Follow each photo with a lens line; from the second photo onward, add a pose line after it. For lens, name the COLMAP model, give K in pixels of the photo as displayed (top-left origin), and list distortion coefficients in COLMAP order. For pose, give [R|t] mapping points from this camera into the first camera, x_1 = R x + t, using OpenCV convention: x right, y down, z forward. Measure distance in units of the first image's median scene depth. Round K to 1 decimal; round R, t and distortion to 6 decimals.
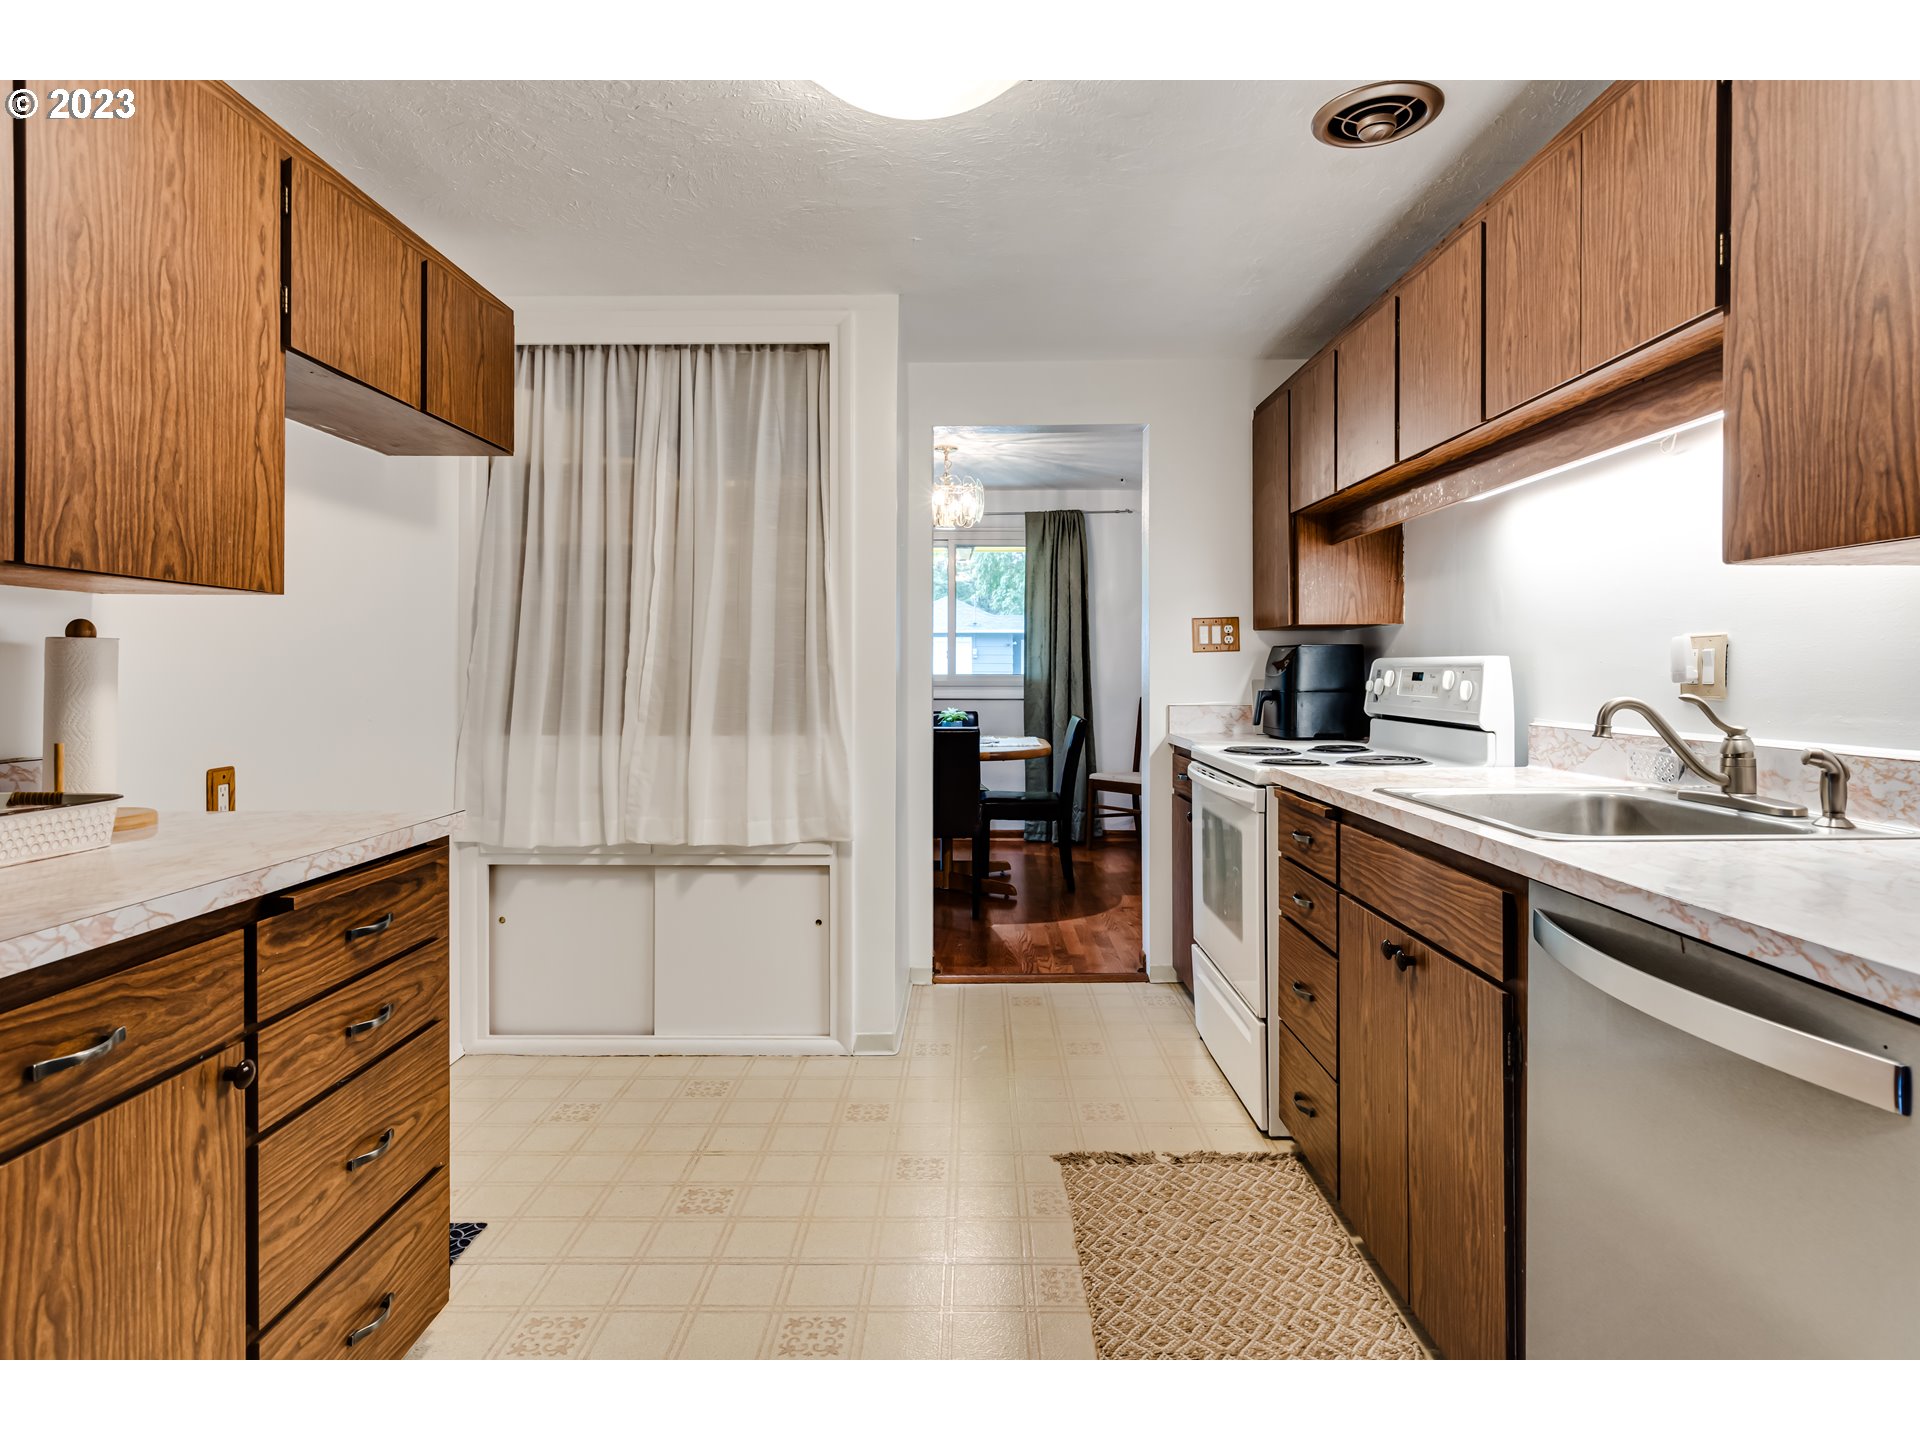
lens RADIAL K [[1037.1, 0, 962.5], [0, 1037.1, 676.7], [0, 0, 1]] dist [-0.000734, 0.000347]
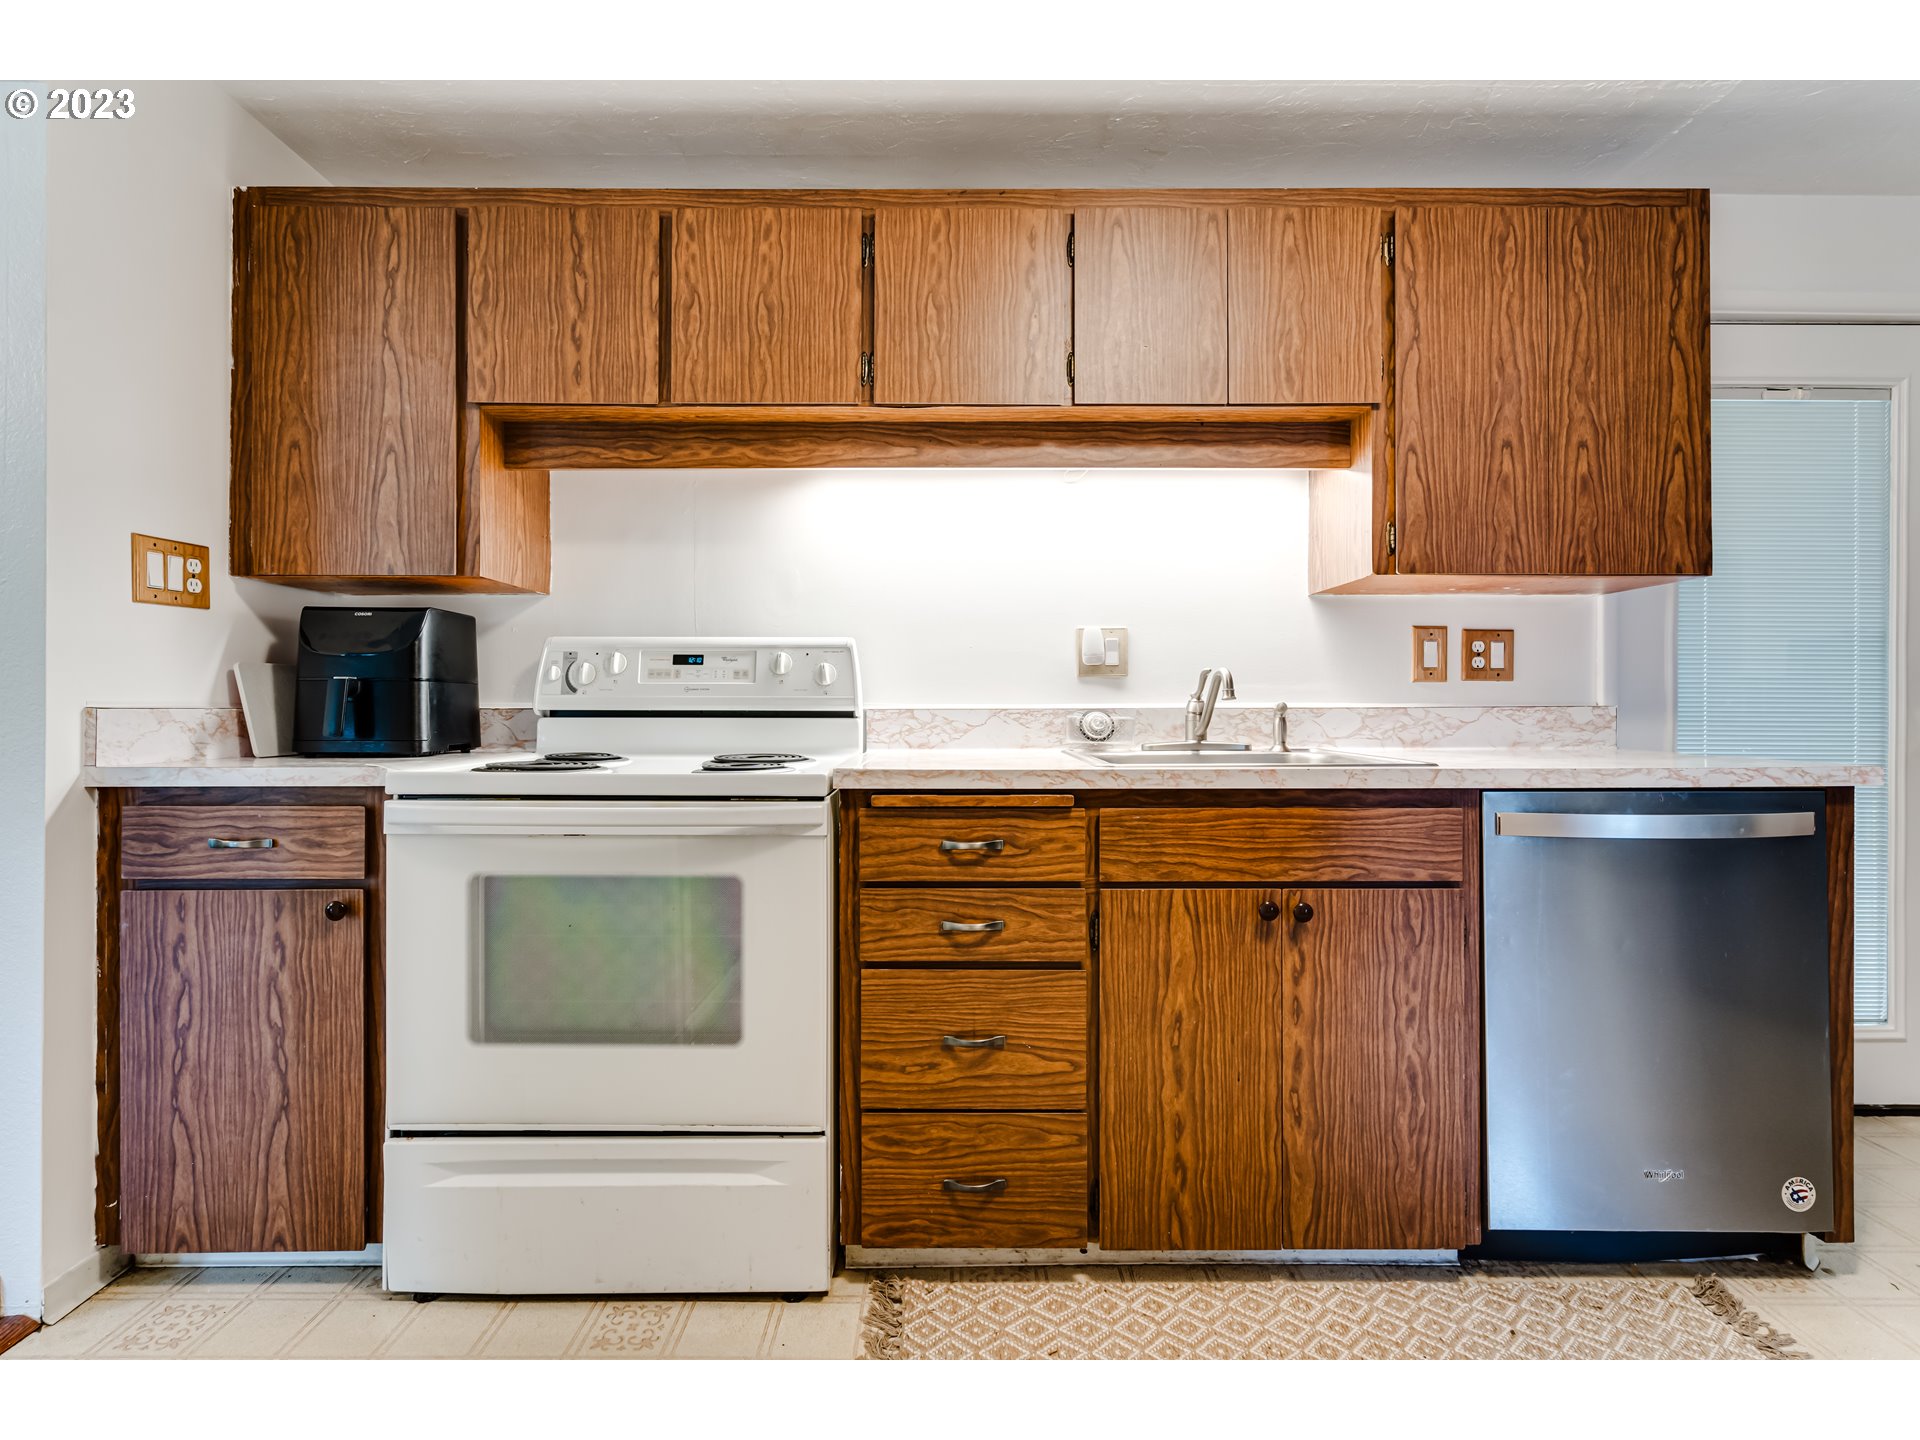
lens RADIAL K [[893.0, 0, 965.0], [0, 893.0, 703.0], [0, 0, 1]] dist [-0.001134, 0.001013]
pose [[-0.007195, 0.006079, 0.999956, -0.533156], [0.007141, 0.999956, -0.006027, 0.078440], [-0.999949, 0.007098, -0.007238, 1.540114]]
